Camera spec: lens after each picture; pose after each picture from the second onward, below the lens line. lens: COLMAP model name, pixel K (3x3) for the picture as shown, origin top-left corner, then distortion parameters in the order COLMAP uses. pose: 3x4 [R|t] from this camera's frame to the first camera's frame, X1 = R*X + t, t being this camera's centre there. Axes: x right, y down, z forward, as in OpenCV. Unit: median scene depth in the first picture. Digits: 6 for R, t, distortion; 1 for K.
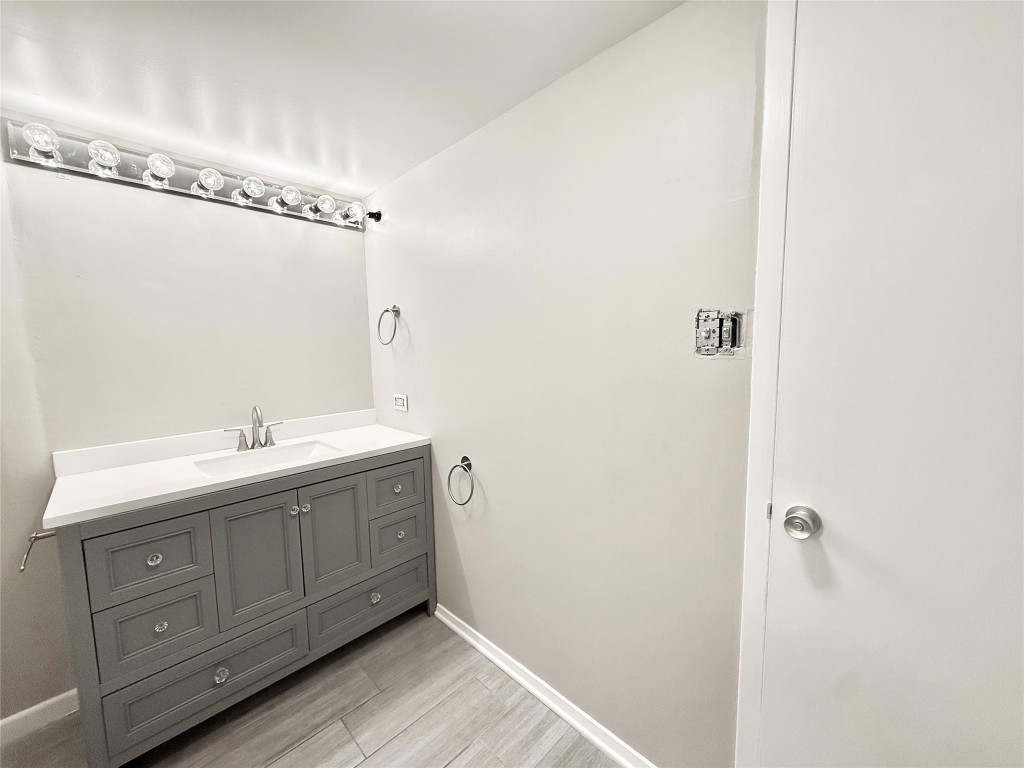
lens RADIAL K [[407.4, 0, 506.5], [0, 407.4, 383.7], [0, 0, 1]] dist [0.000312, -0.000201]
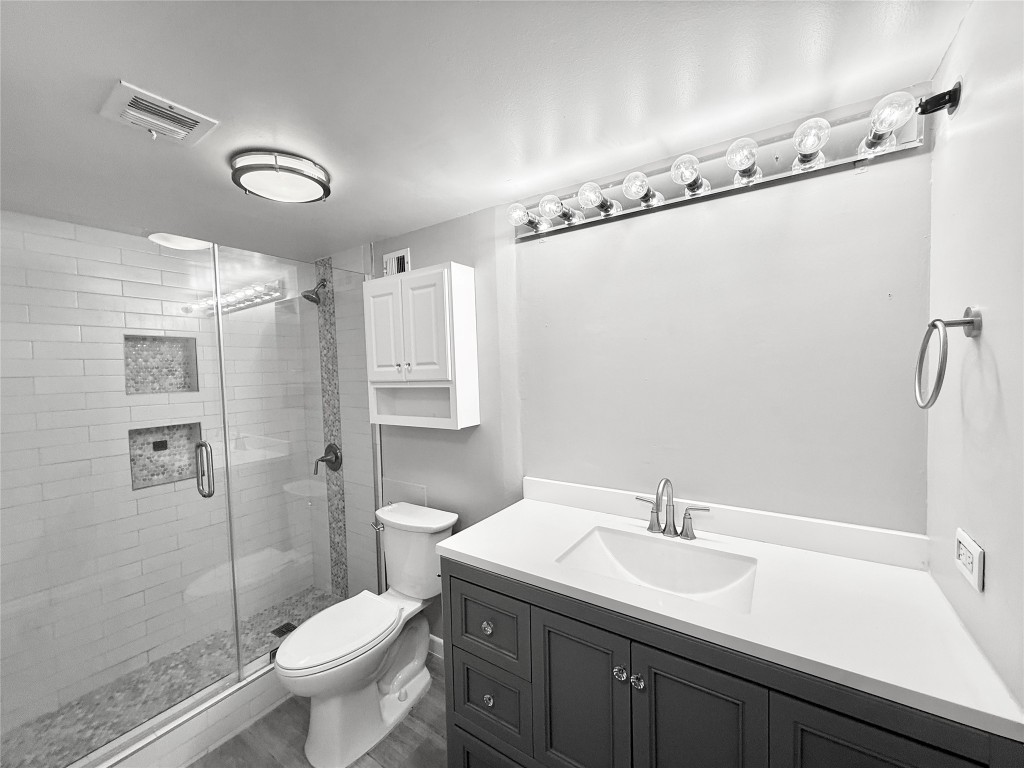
lens RADIAL K [[407.4, 0, 511.1], [0, 407.4, 379.6], [0, 0, 1]] dist [0.000312, -0.000201]
pose [[0.182959, 0.055254, -0.981567, 0.036380], [-0.059894, 0.997191, 0.044969, -0.137668], [0.981294, 0.050563, 0.185755, 0.596020]]
